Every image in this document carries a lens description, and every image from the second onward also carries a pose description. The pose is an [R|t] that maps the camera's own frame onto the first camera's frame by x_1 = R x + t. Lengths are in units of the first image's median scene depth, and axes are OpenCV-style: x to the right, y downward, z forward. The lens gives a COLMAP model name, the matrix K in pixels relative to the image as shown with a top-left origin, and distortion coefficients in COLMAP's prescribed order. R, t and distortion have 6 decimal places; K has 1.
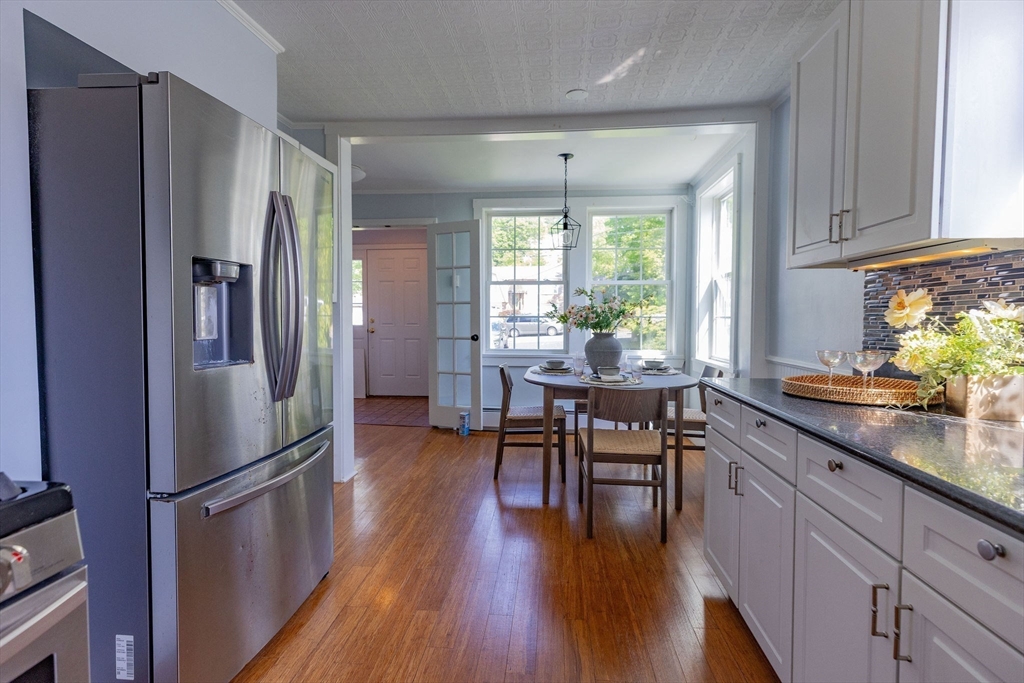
lens RADIAL K [[493.5, 0, 511.7], [0, 493.5, 336.0], [0, 0, 1]] dist [-0.003663, -0.000291]
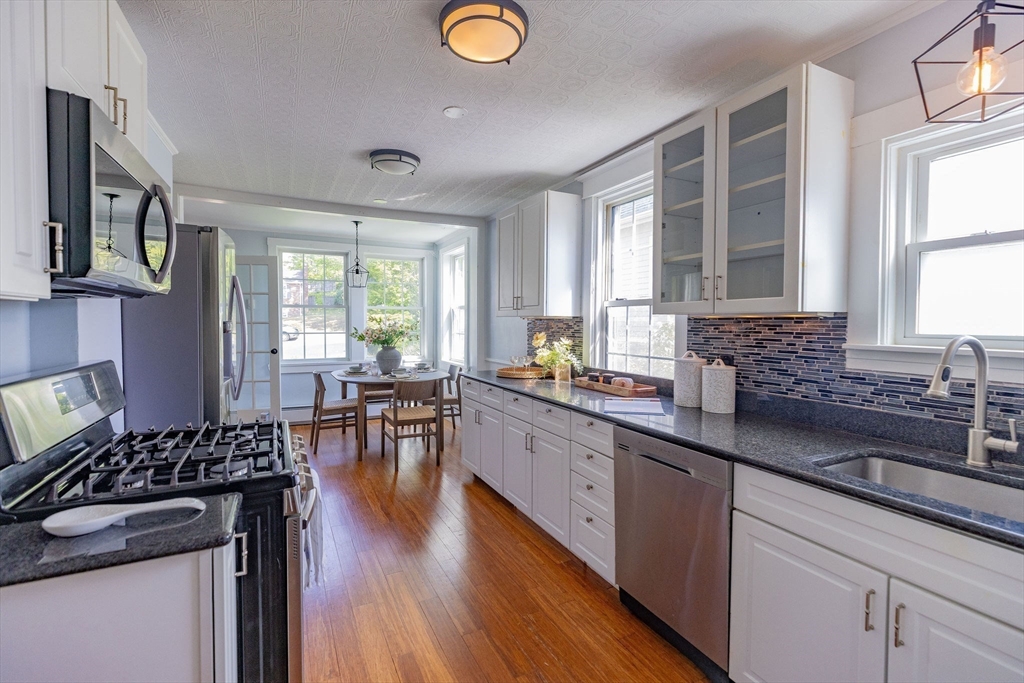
lens RADIAL K [[458.8, 0, 514.3], [0, 458.8, 327.7], [0, 0, 1]] dist [-0.001135, -0.000076]
pose [[0.844957, -0.006715, 0.534792, -0.329013], [0.018943, 0.999670, -0.017378, -0.044739], [-0.534499, 0.024814, 0.844805, -0.537212]]
